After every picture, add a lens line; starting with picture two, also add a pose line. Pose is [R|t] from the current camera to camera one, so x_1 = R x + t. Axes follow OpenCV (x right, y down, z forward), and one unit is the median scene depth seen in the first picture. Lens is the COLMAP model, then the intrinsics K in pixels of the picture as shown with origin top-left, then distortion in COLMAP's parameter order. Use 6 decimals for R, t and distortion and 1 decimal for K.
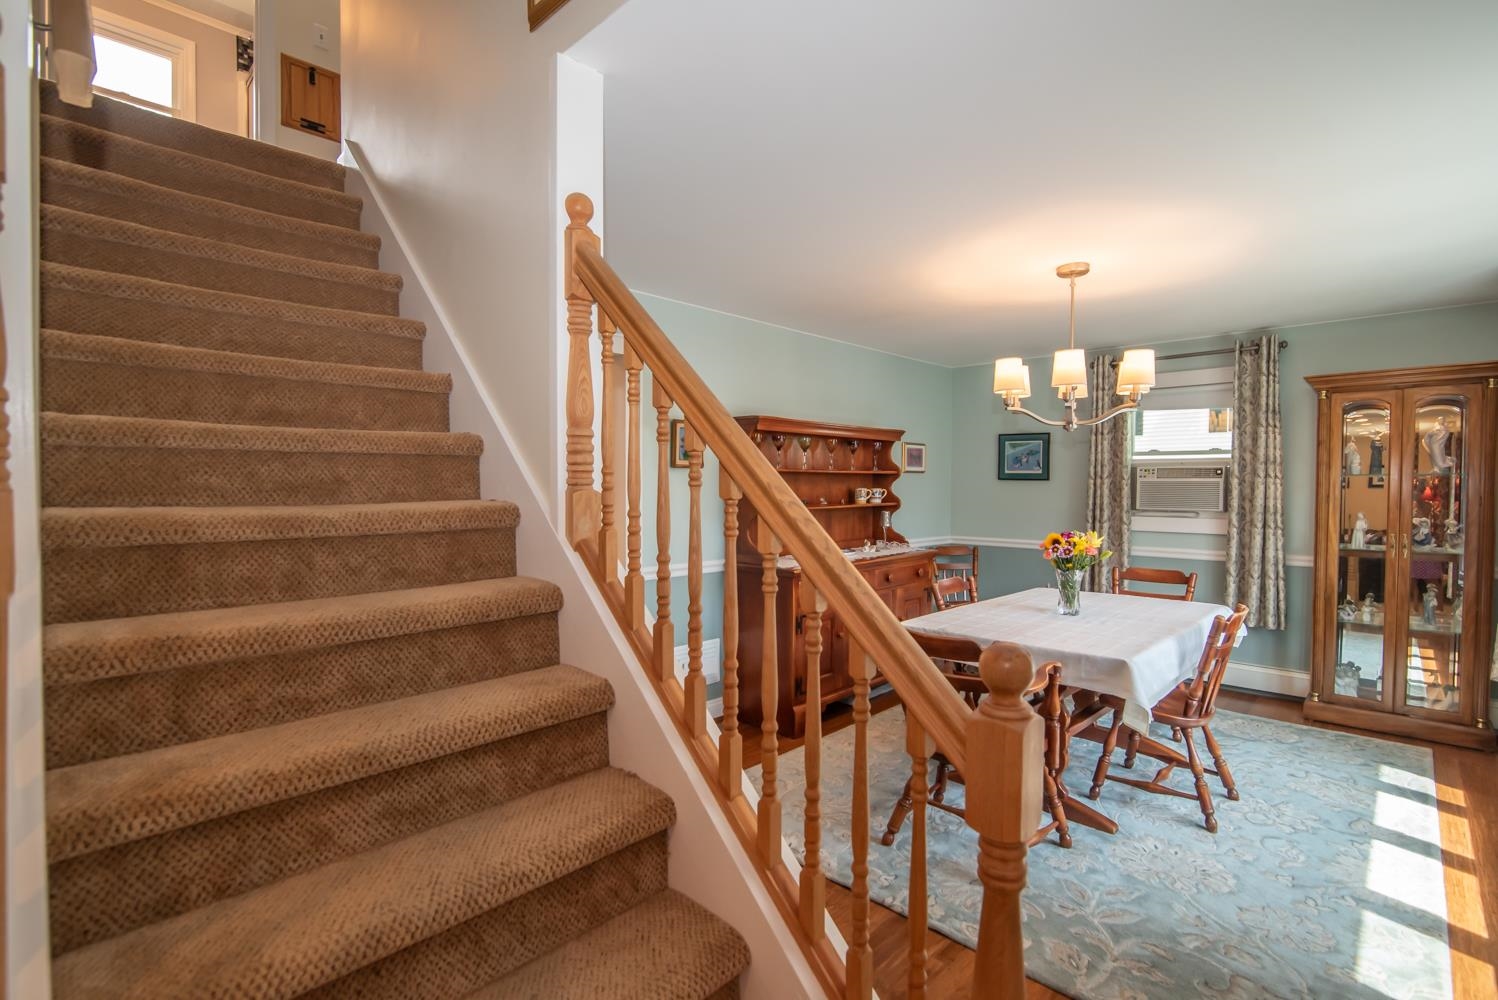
lens RADIAL K [[701.3, 0, 745.4], [0, 701.3, 503.3], [0, 0, 1]] dist [-0.014714, 0.000309]
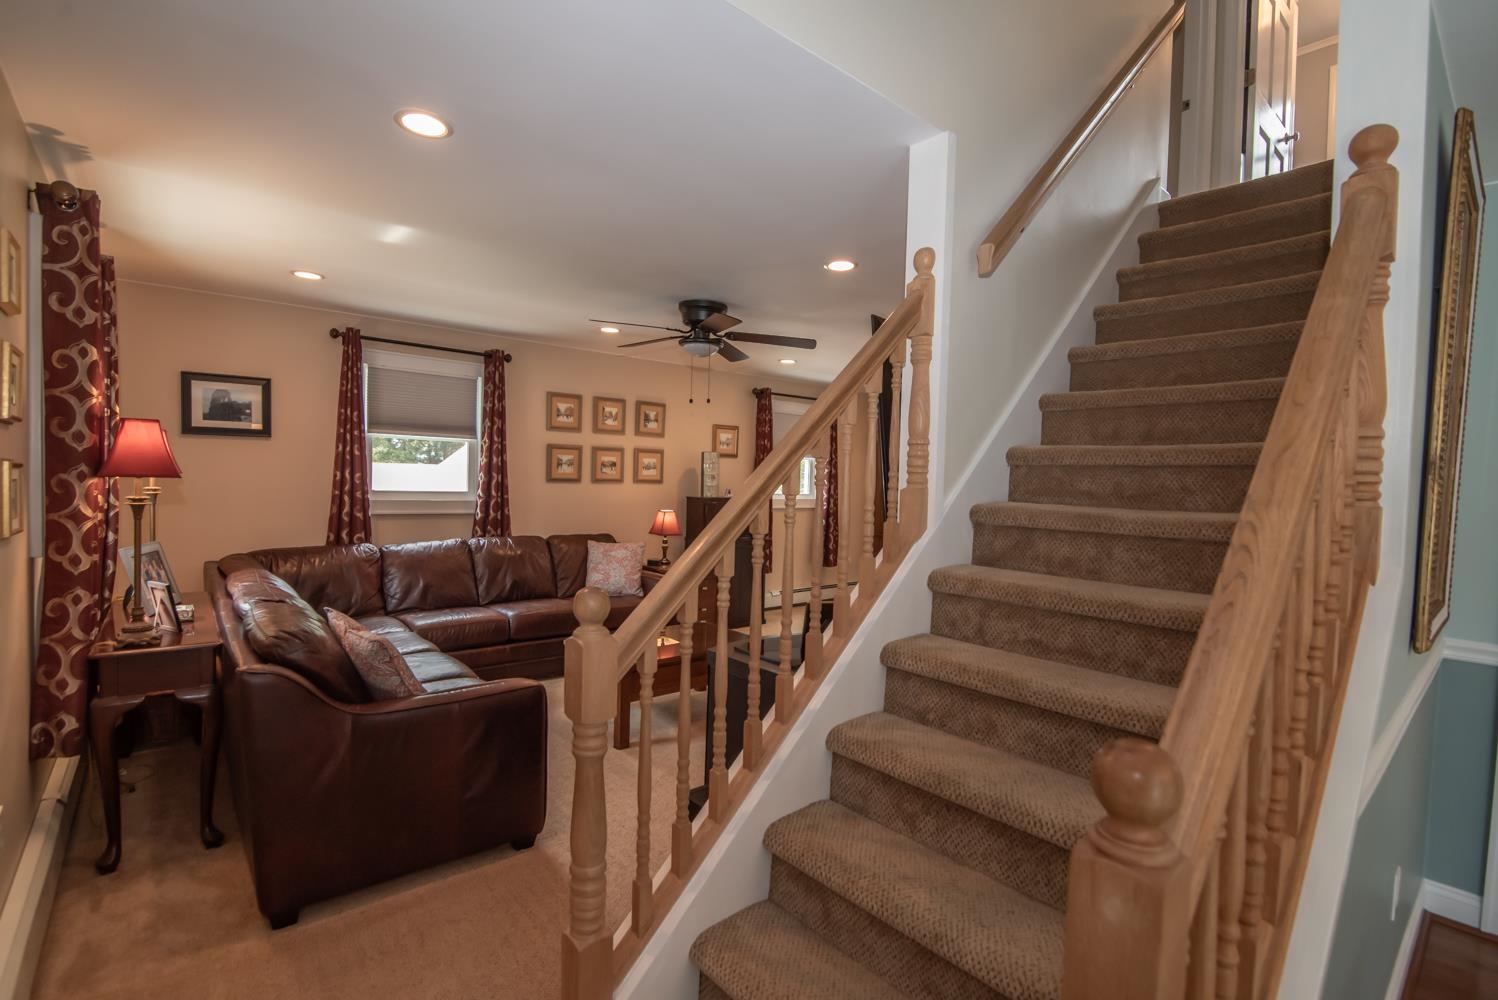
lens RADIAL K [[701.3, 0, 745.4], [0, 701.3, 503.3], [0, 0, 1]] dist [-0.014714, 0.000309]
pose [[-0.107804, 0.032840, -0.993630, 0.703955], [-0.050735, 0.997970, 0.038488, -0.020728], [0.992877, 0.054561, -0.105919, 0.473137]]
